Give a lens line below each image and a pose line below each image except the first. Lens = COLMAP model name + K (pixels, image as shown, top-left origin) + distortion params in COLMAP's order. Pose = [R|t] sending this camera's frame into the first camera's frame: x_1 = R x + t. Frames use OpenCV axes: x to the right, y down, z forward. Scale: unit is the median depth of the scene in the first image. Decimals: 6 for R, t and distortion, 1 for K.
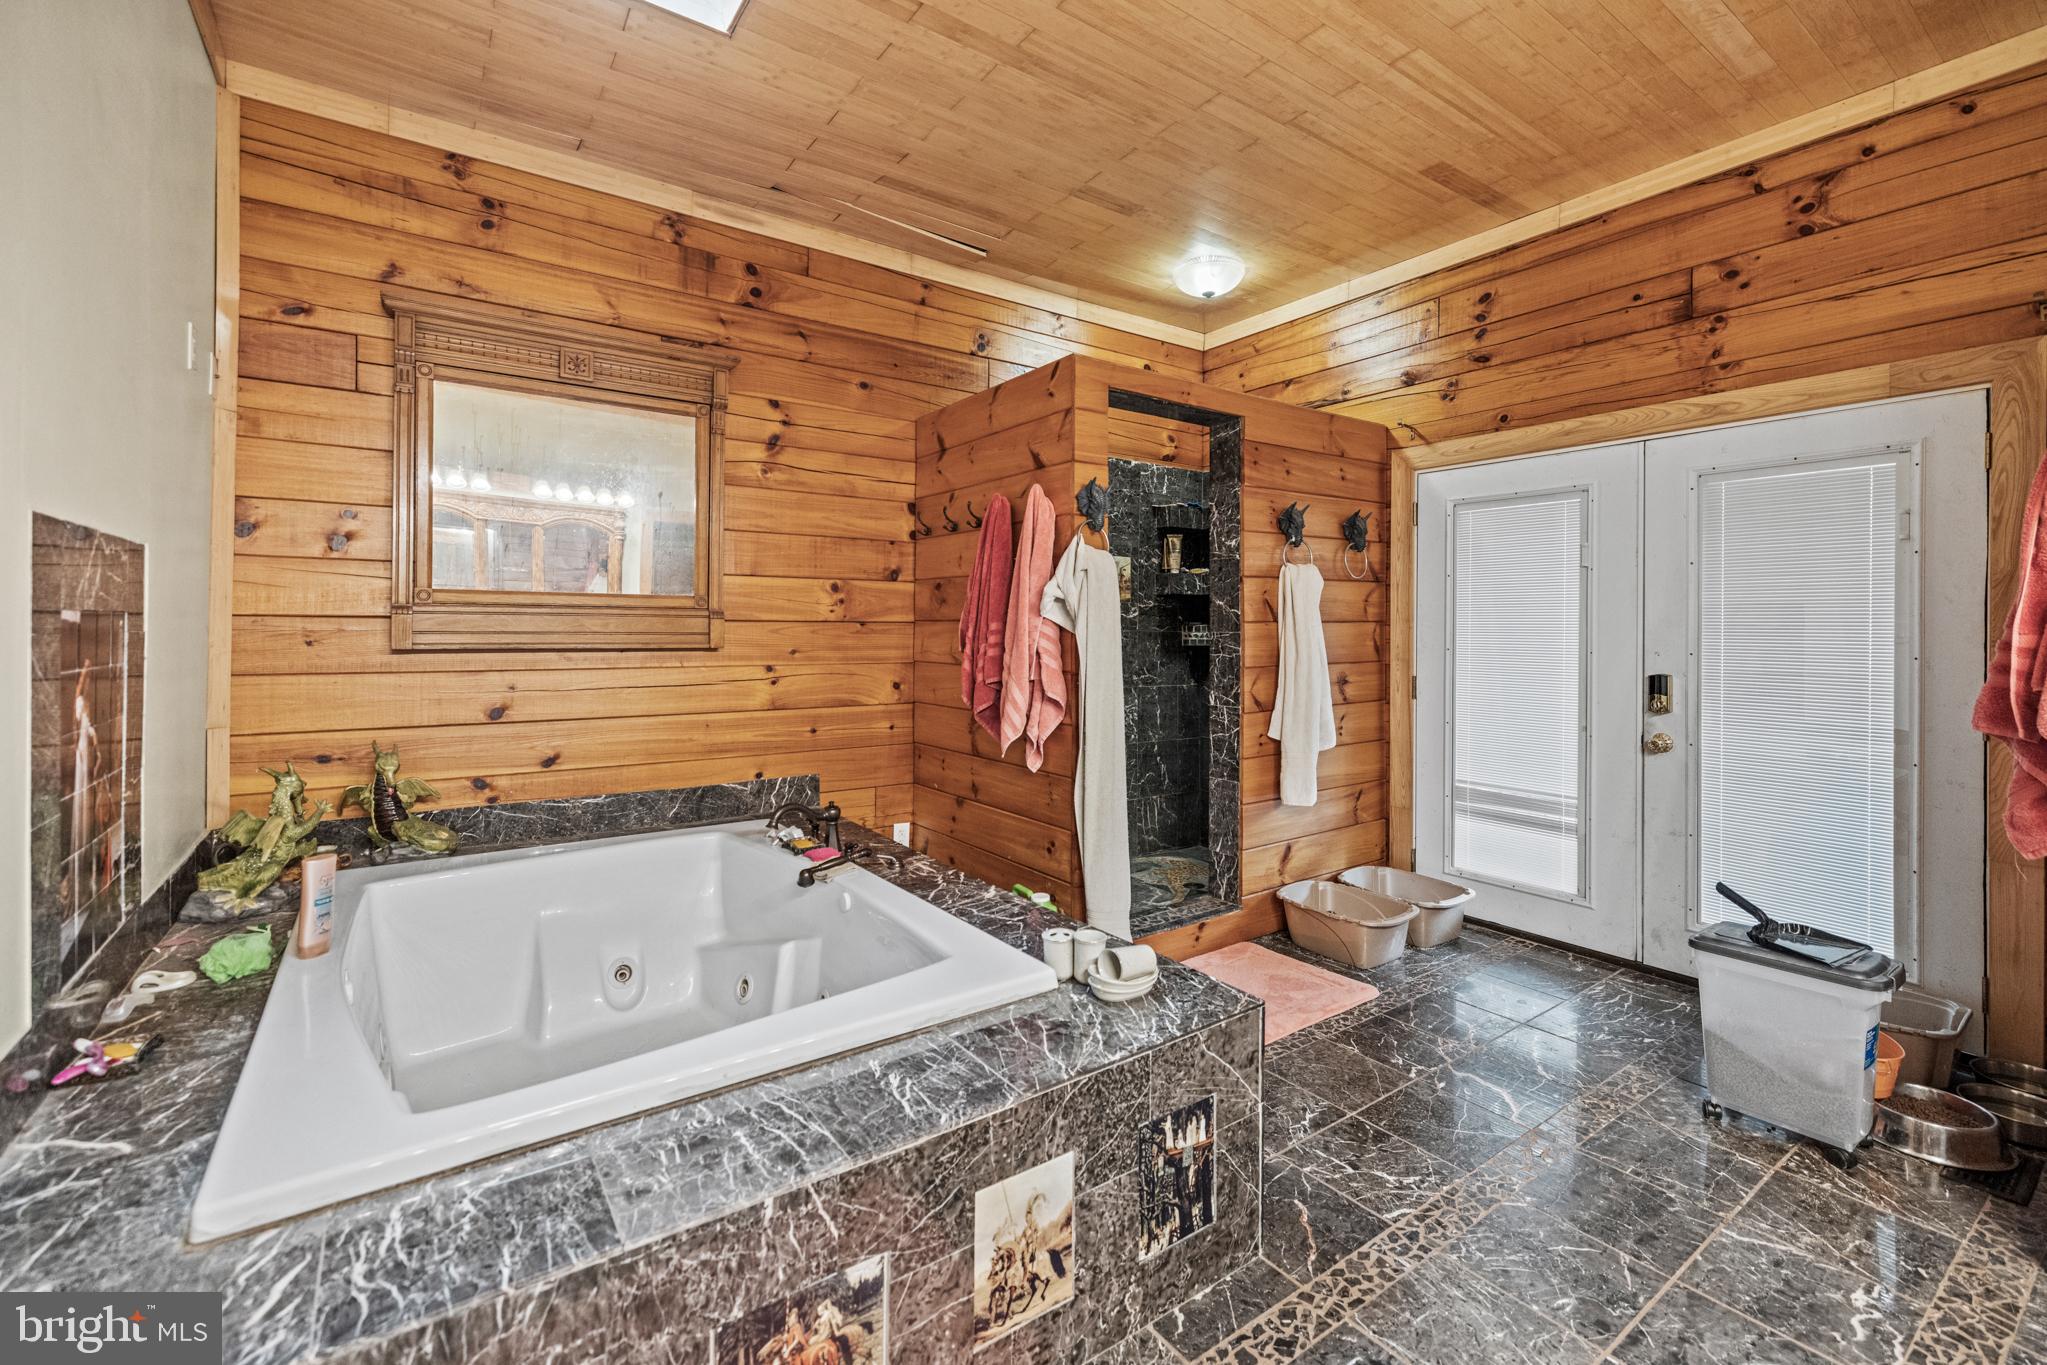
lens RADIAL K [[879.0, 0, 1026.1], [0, 879.0, 628.7], [0, 0, 1]] dist [0.001340, 0.000004]
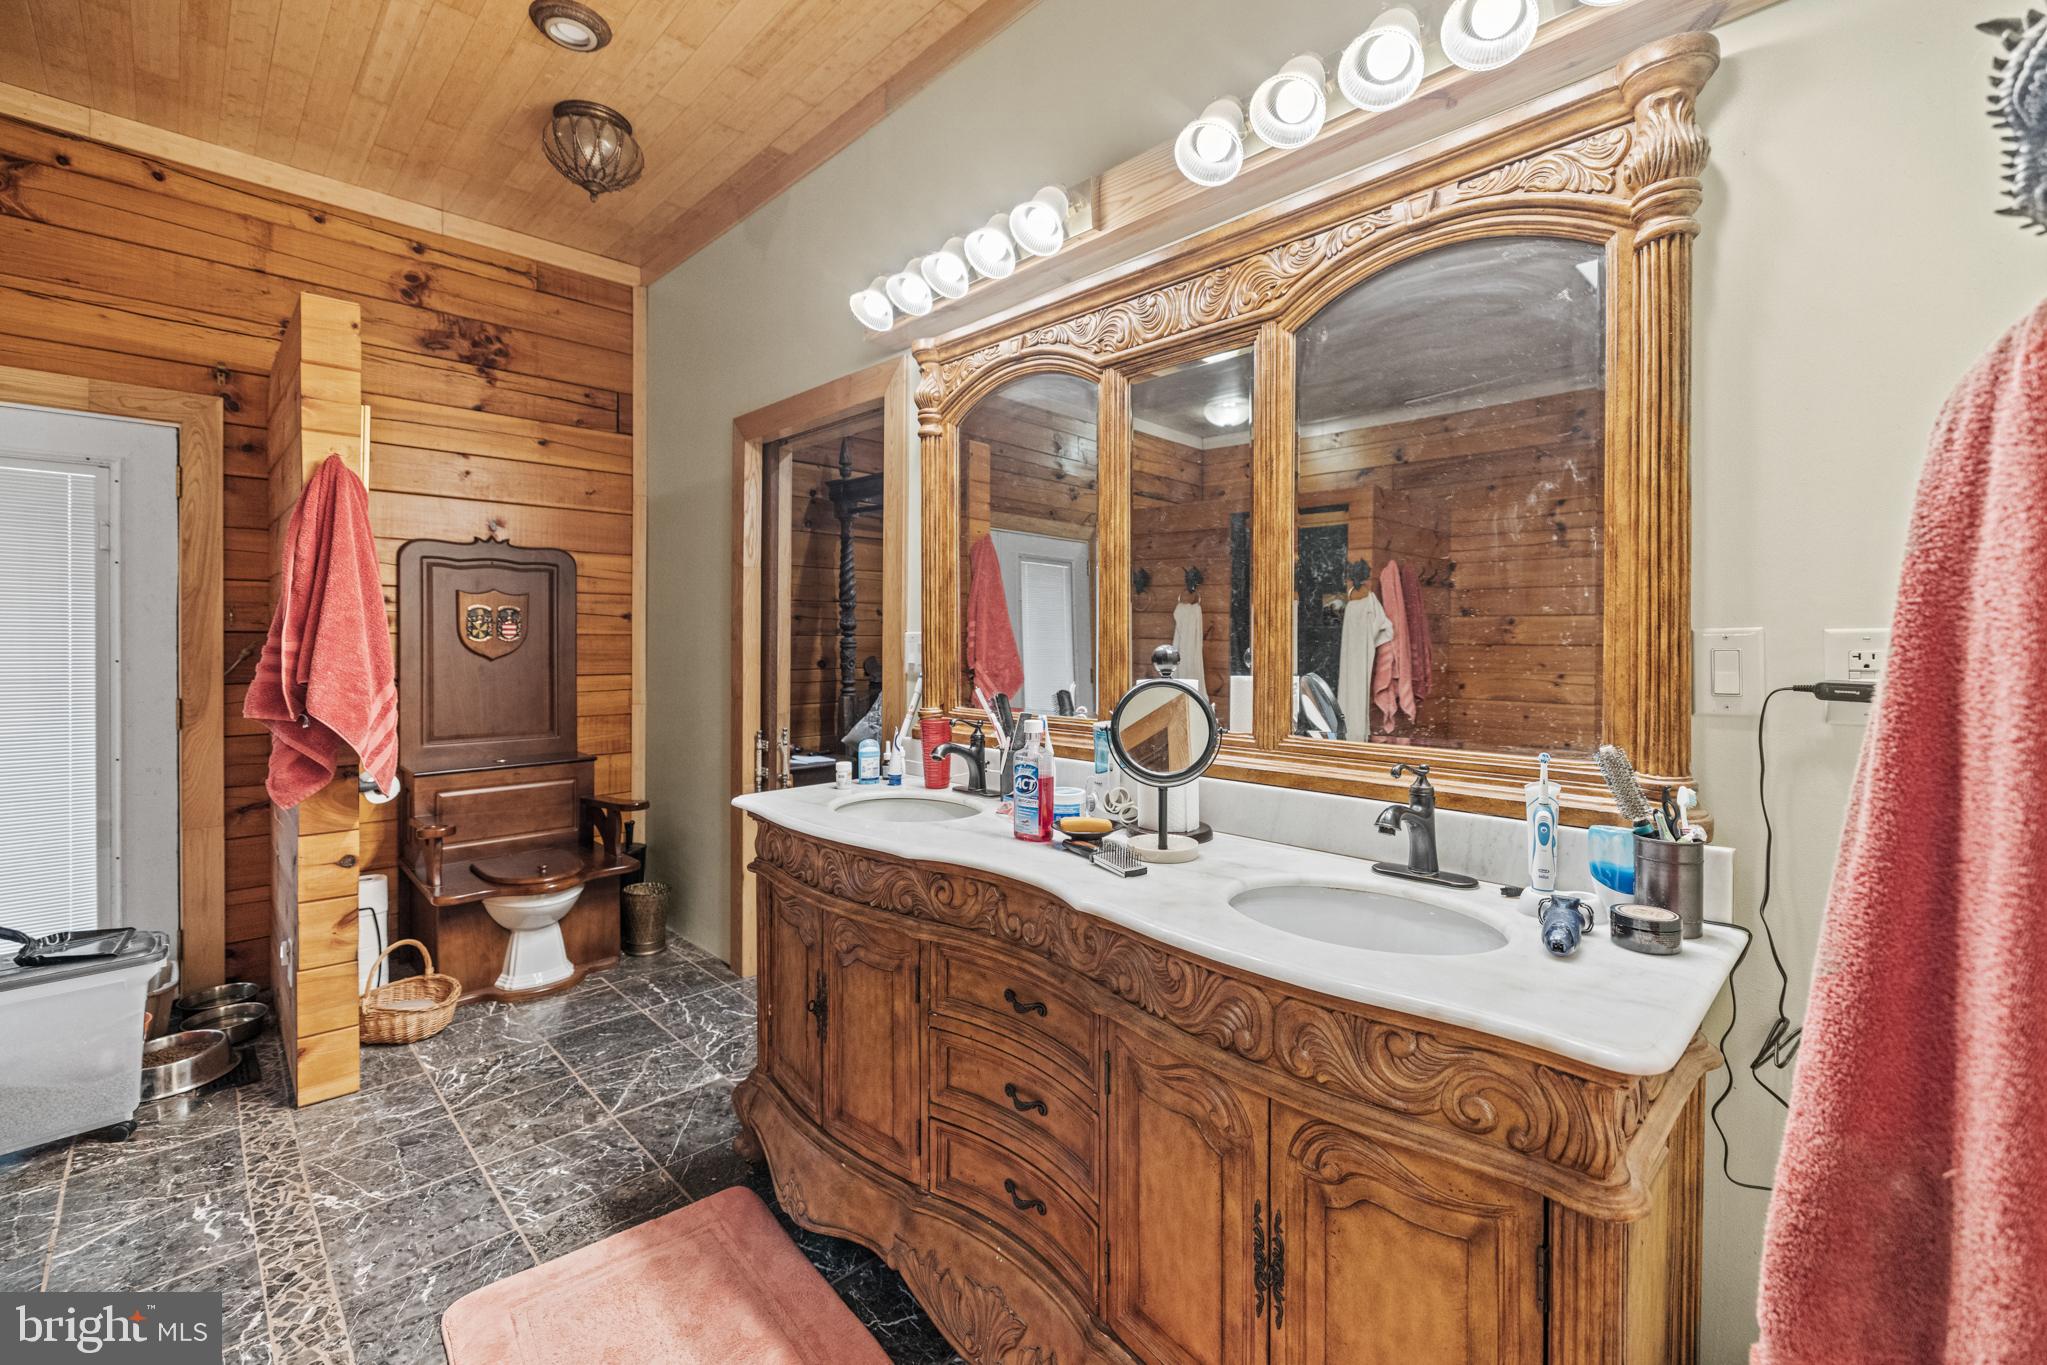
lens RADIAL K [[879.0, 0, 1022.1], [0, 879.0, 645.6], [0, 0, 1]] dist [0.001340, 0.000004]
pose [[-0.156611, -0.015661, 0.987536, -0.202576], [-0.008159, 0.999861, 0.014562, -0.008850], [-0.987627, -0.005776, -0.156717, 0.063538]]
